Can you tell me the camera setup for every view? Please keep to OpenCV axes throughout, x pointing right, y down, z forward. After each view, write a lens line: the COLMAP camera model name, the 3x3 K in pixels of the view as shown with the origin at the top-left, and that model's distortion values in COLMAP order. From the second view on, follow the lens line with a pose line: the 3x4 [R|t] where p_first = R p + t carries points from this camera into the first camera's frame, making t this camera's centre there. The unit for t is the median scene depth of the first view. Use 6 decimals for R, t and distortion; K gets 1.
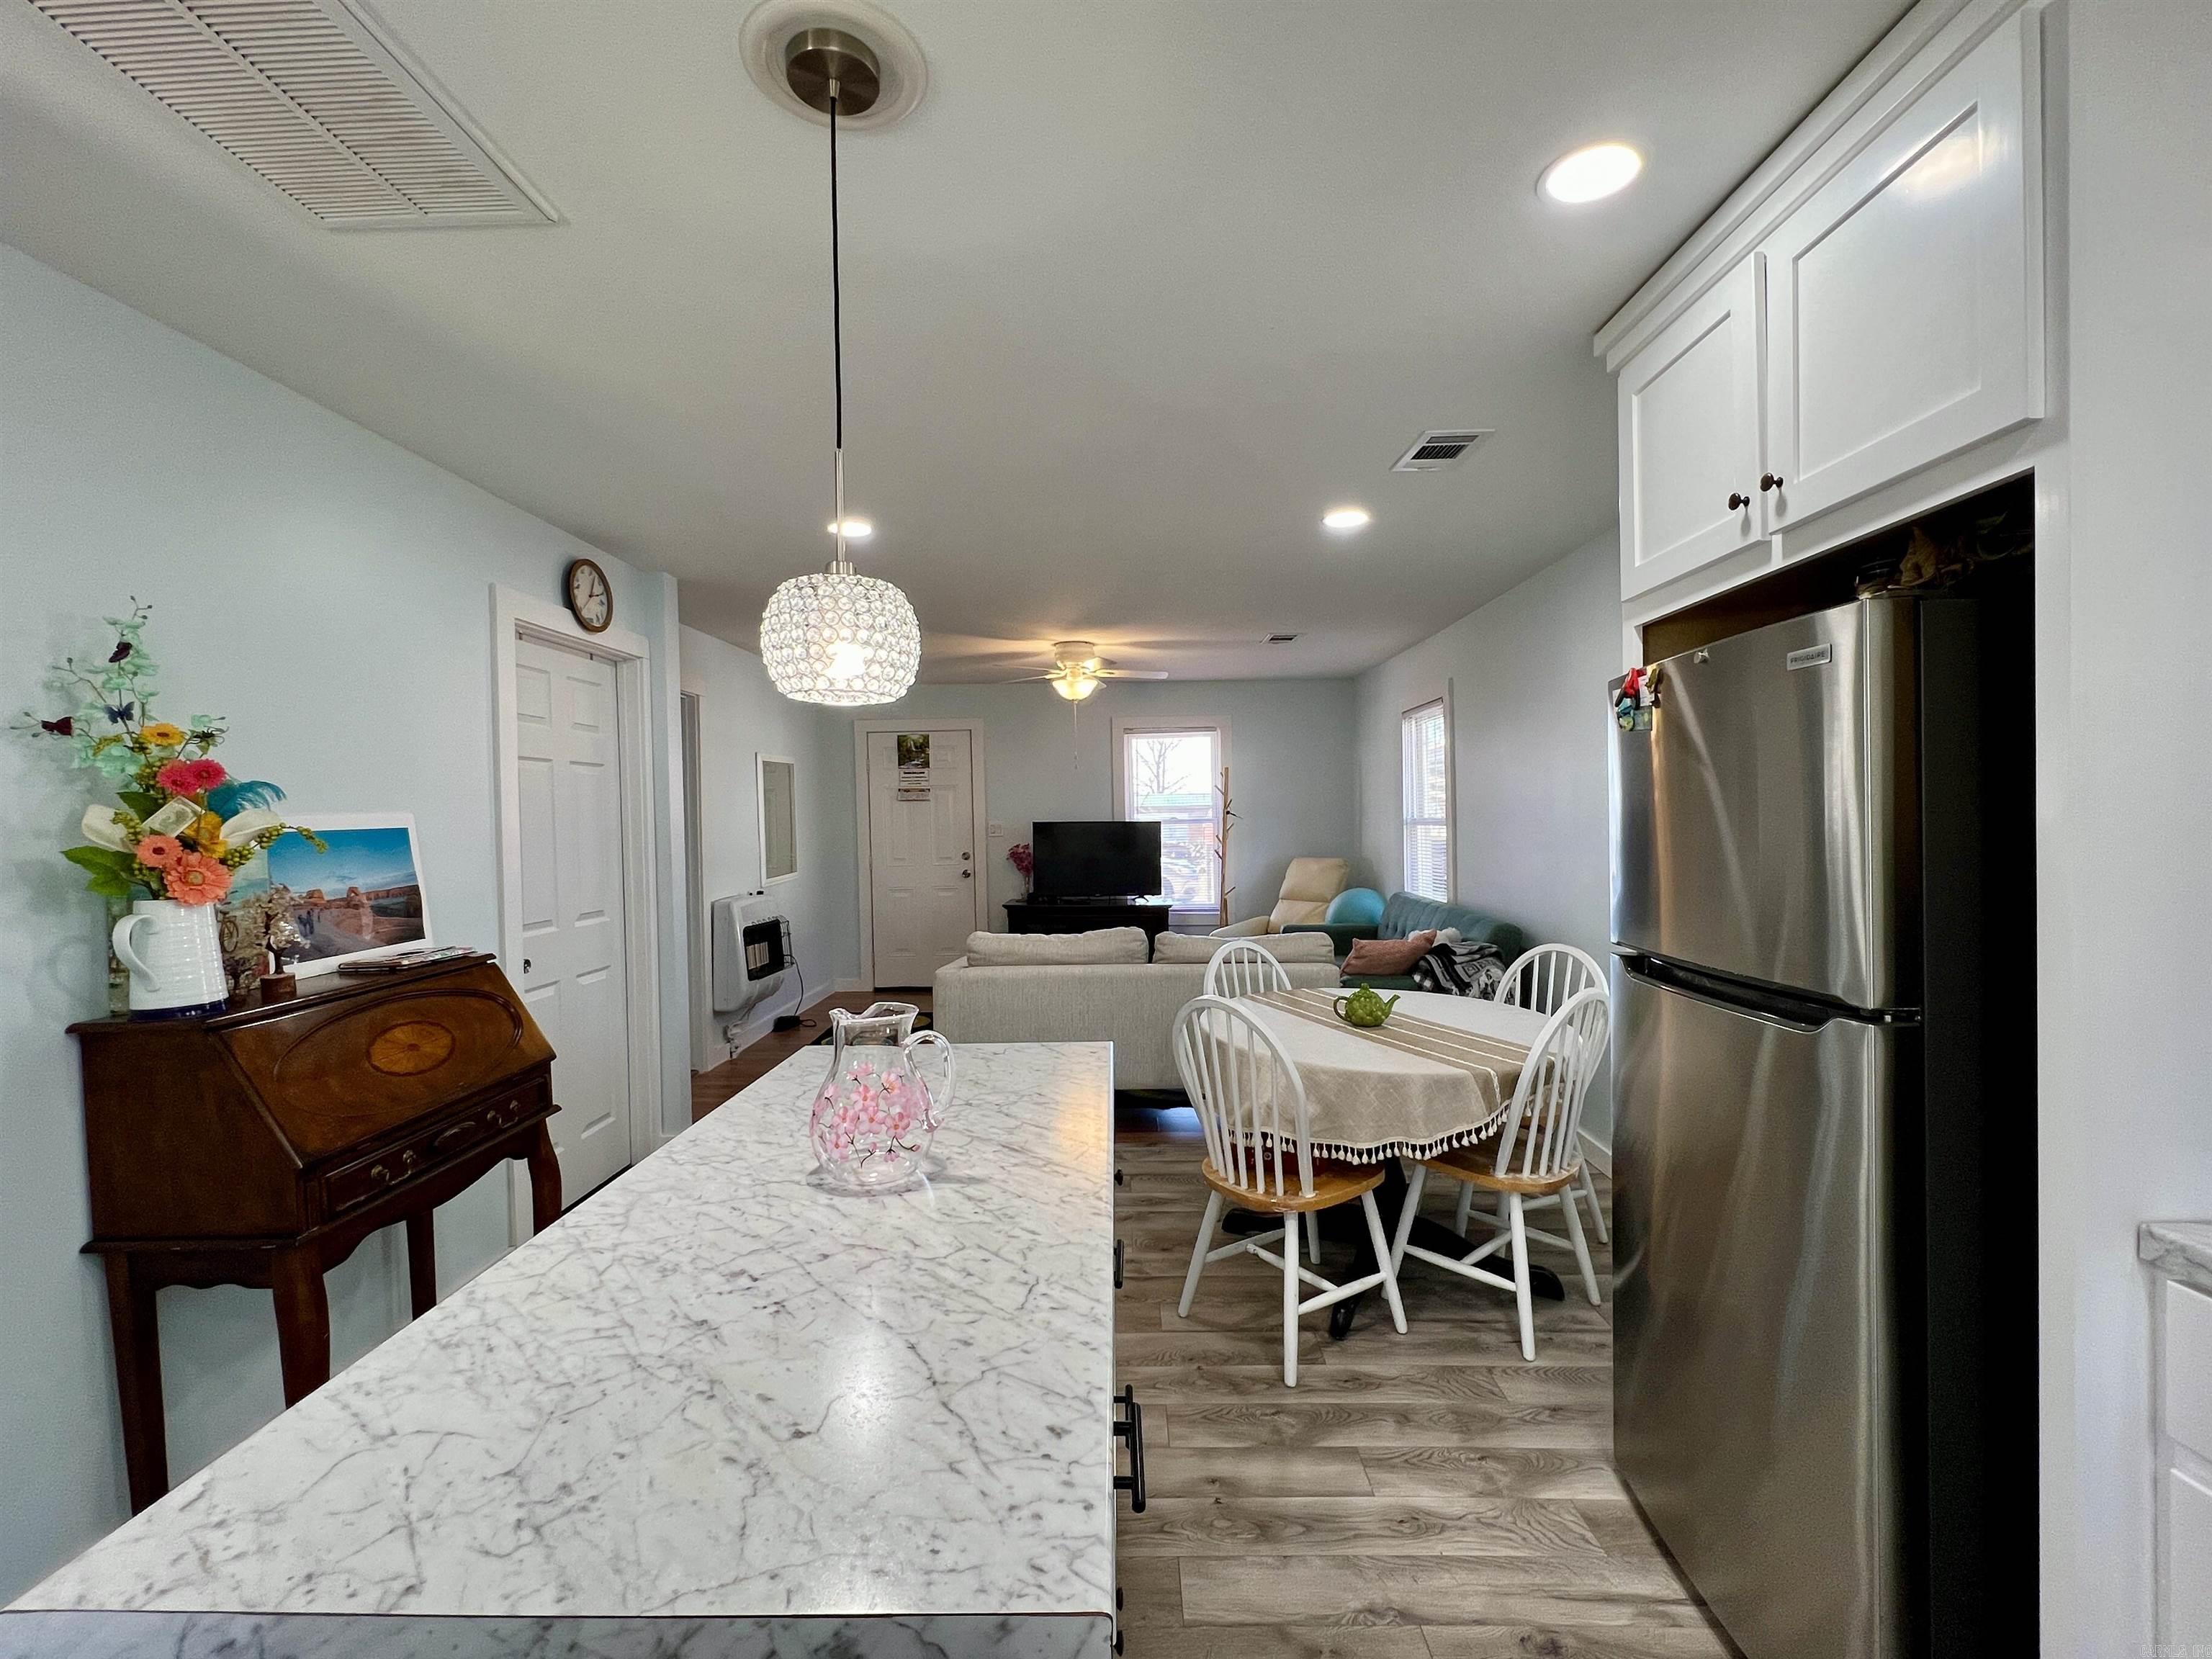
lens RADIAL K [[985.9, 0, 1102.9], [0, 985.9, 834.5], [0, 0, 1]] dist [-0.002007, 0.000740]
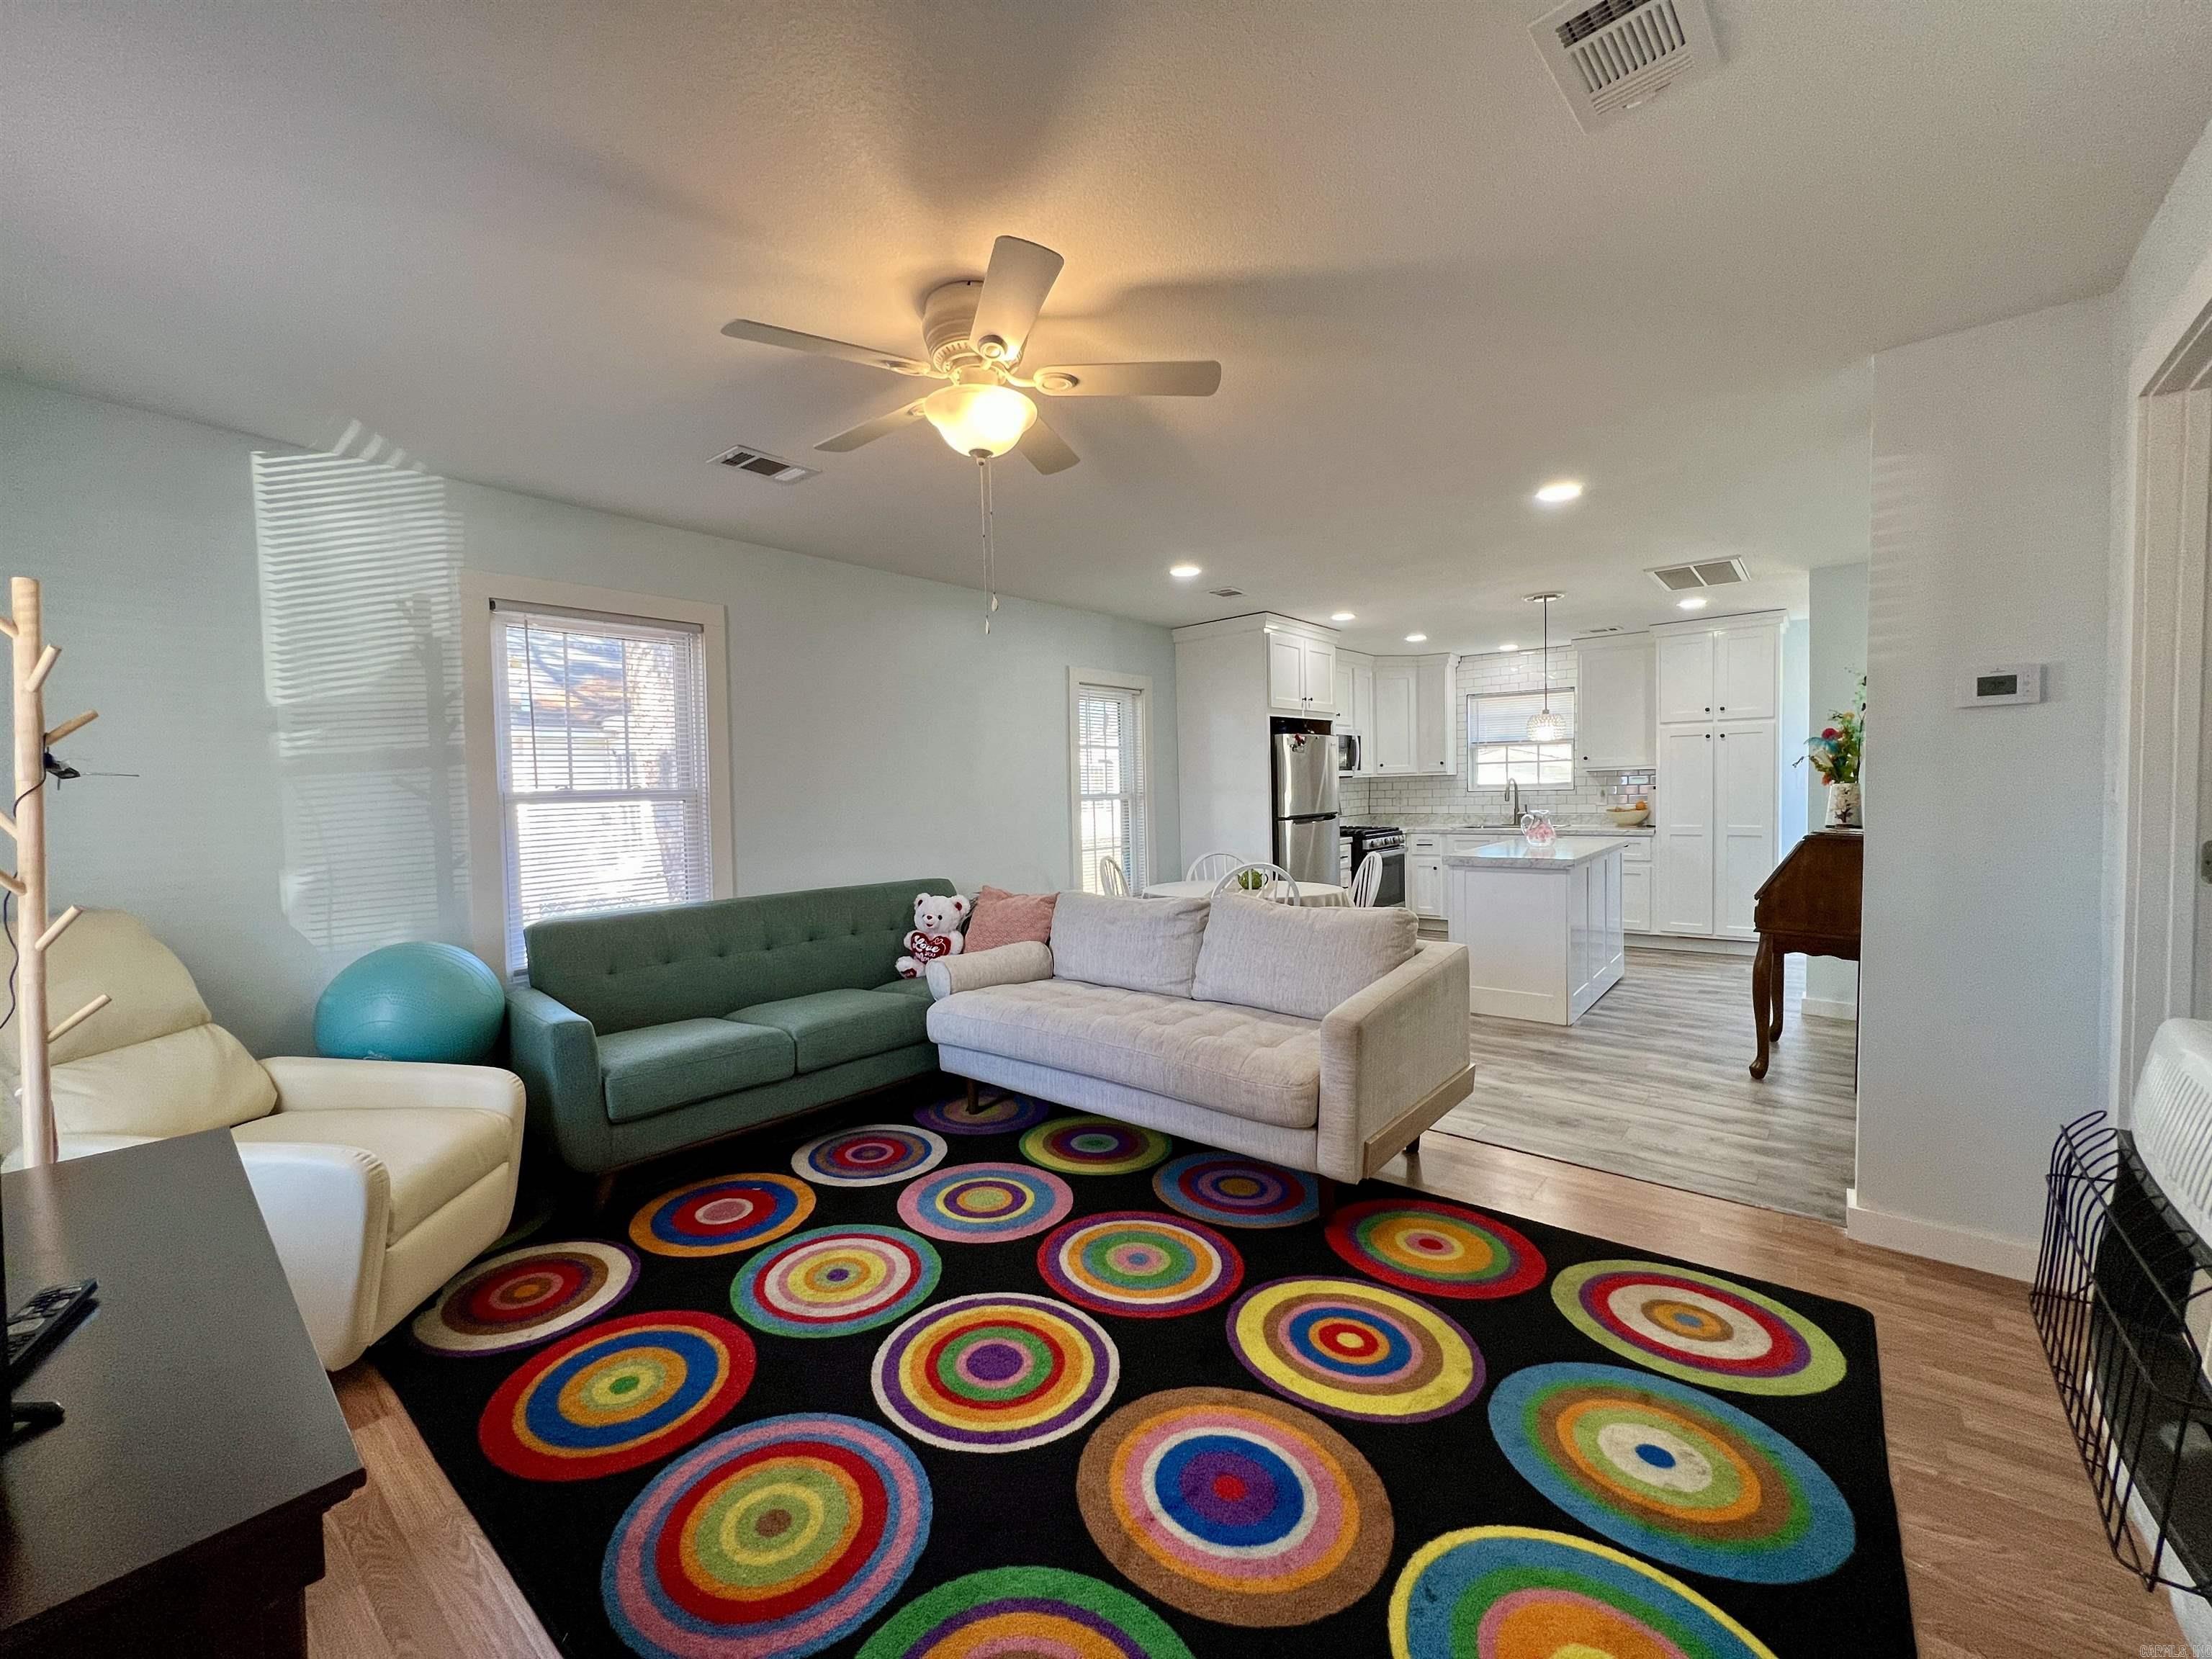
lens RADIAL K [[886.3, 0, 1104.3], [0, 886.3, 832.1], [0, 0, 1]] dist [-0.001666, 0.000387]
pose [[-0.777664, 0.006035, 0.628651, -0.676178], [0.047125, 0.997700, 0.048718, -0.007129], [-0.626911, 0.067512, -0.776160, 2.971112]]
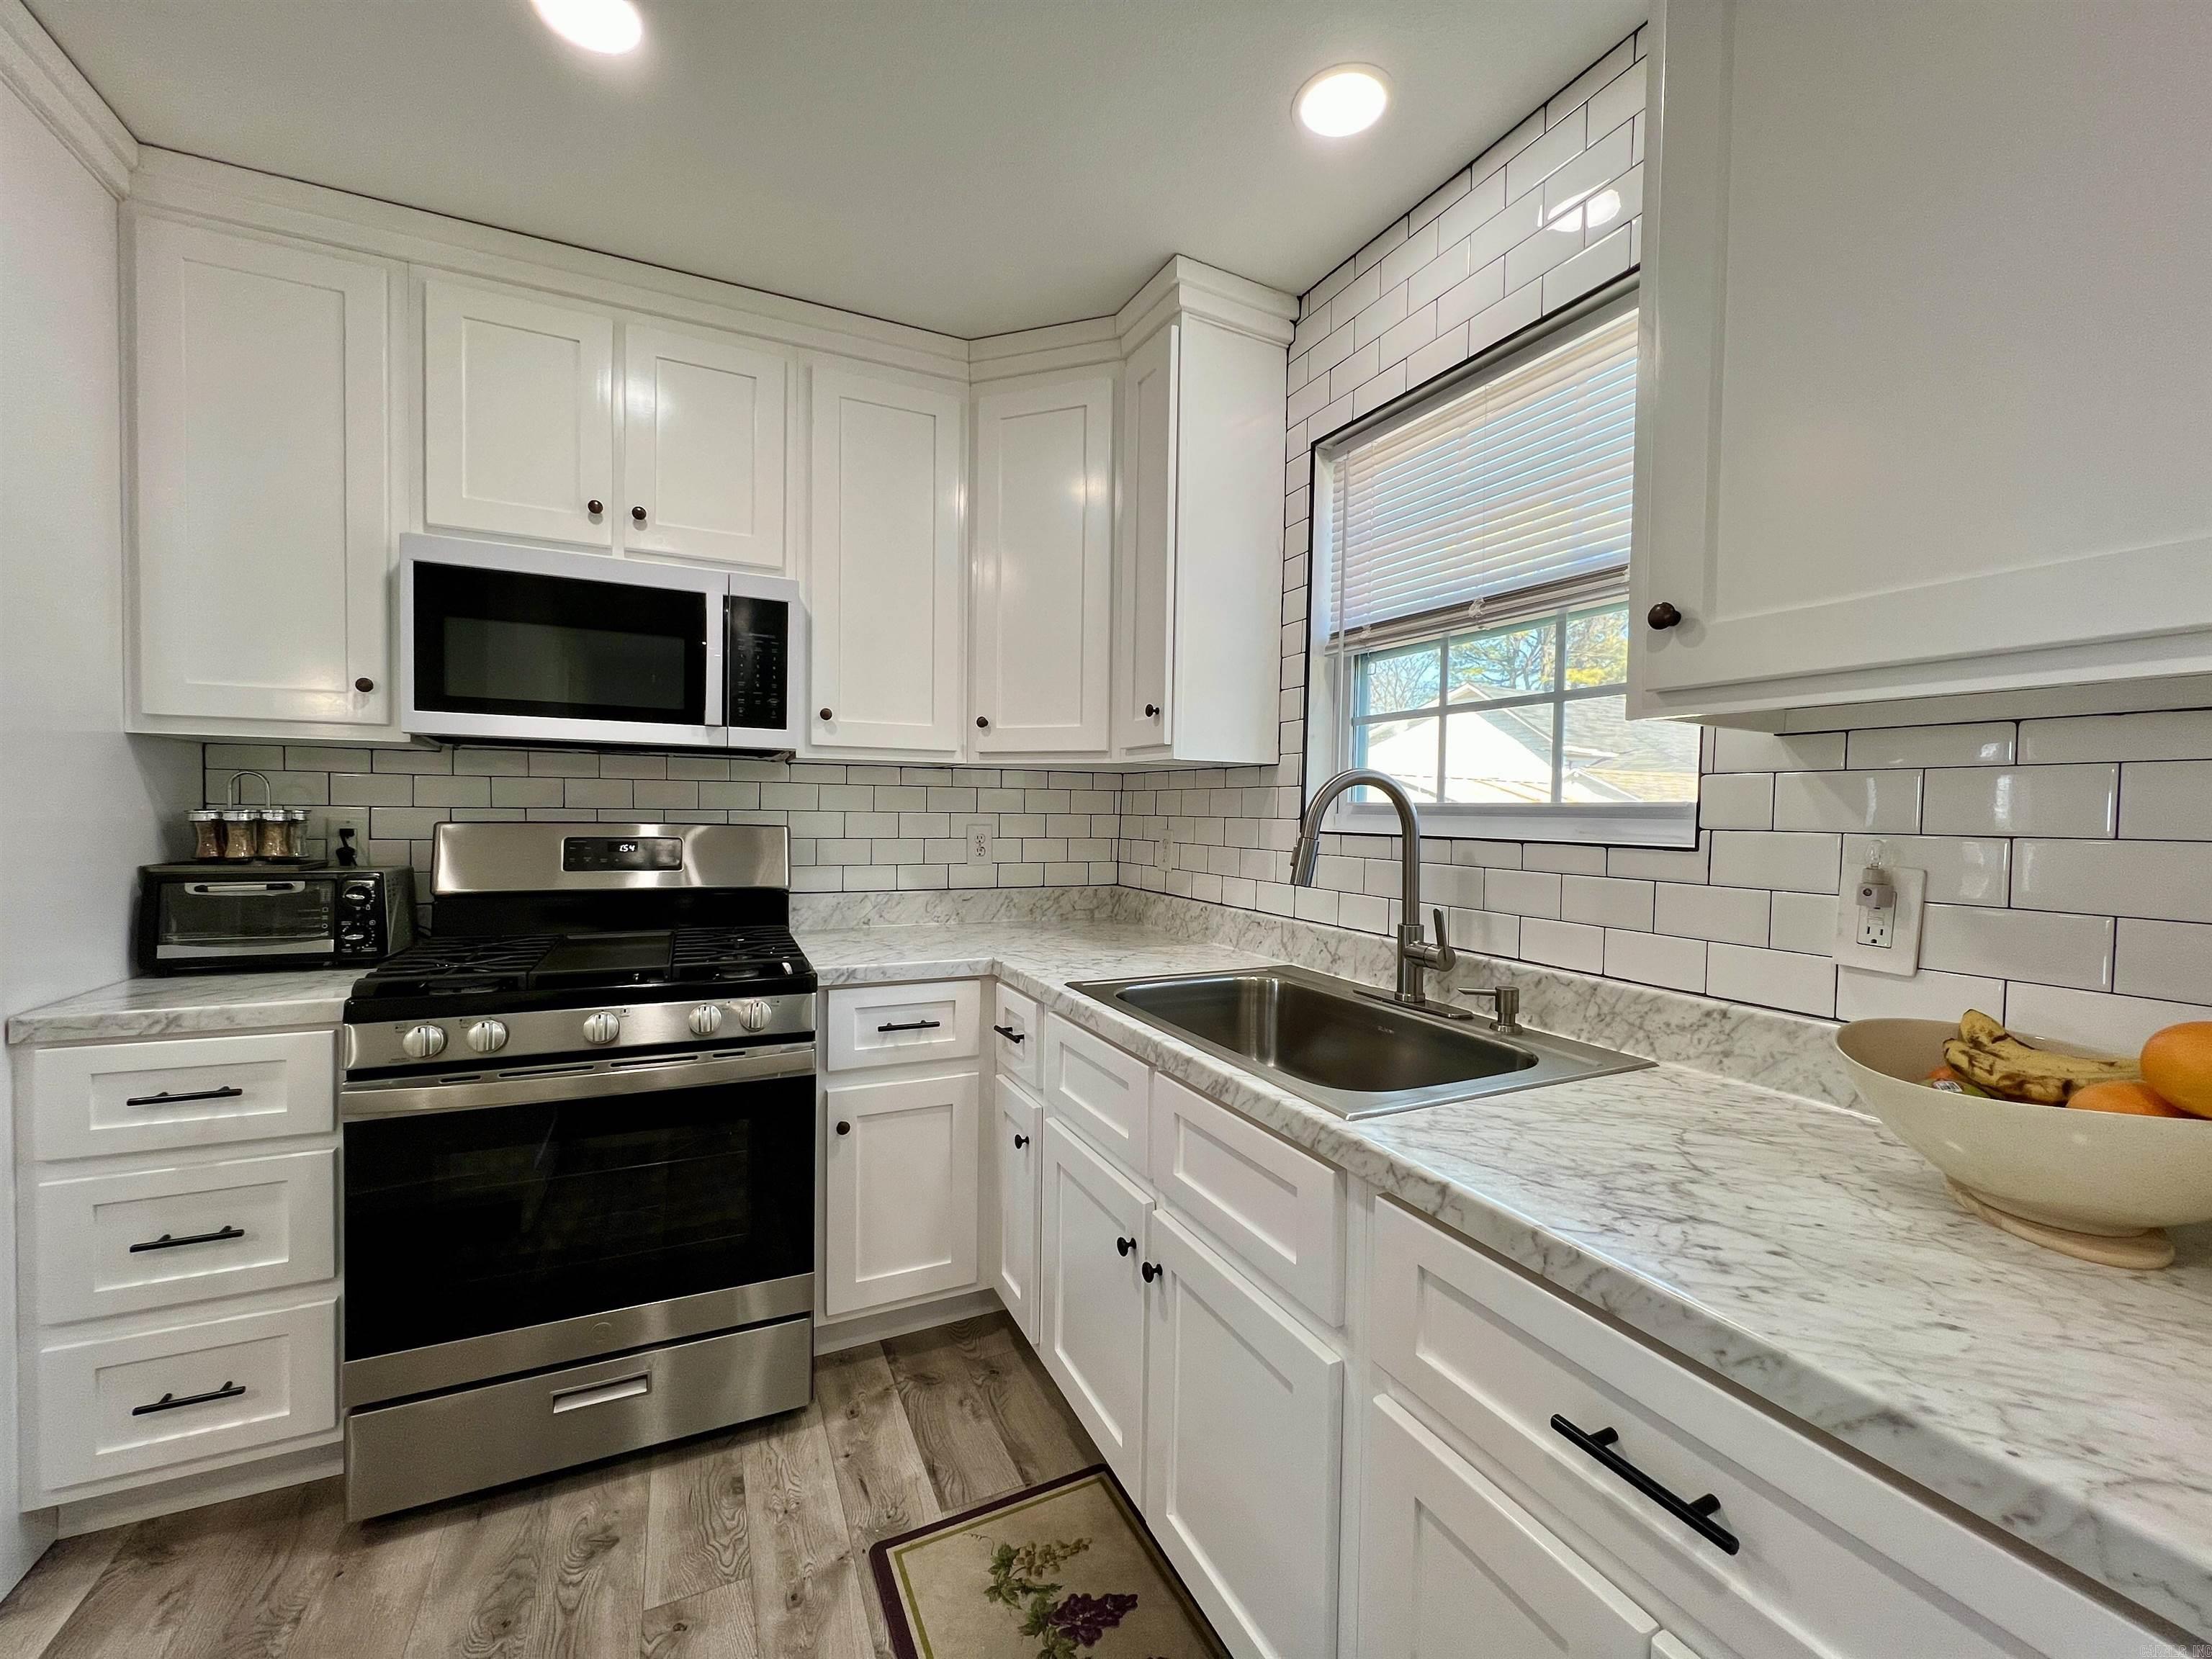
lens RADIAL K [[886.3, 0, 1104.3], [0, 886.3, 832.1], [0, 0, 1]] dist [-0.001666, 0.000387]
pose [[-0.442641, -0.013414, 0.896599, -0.315778], [-0.001007, 0.999895, 0.014462, 0.055929], [-0.896698, 0.005499, -0.442608, 0.088577]]
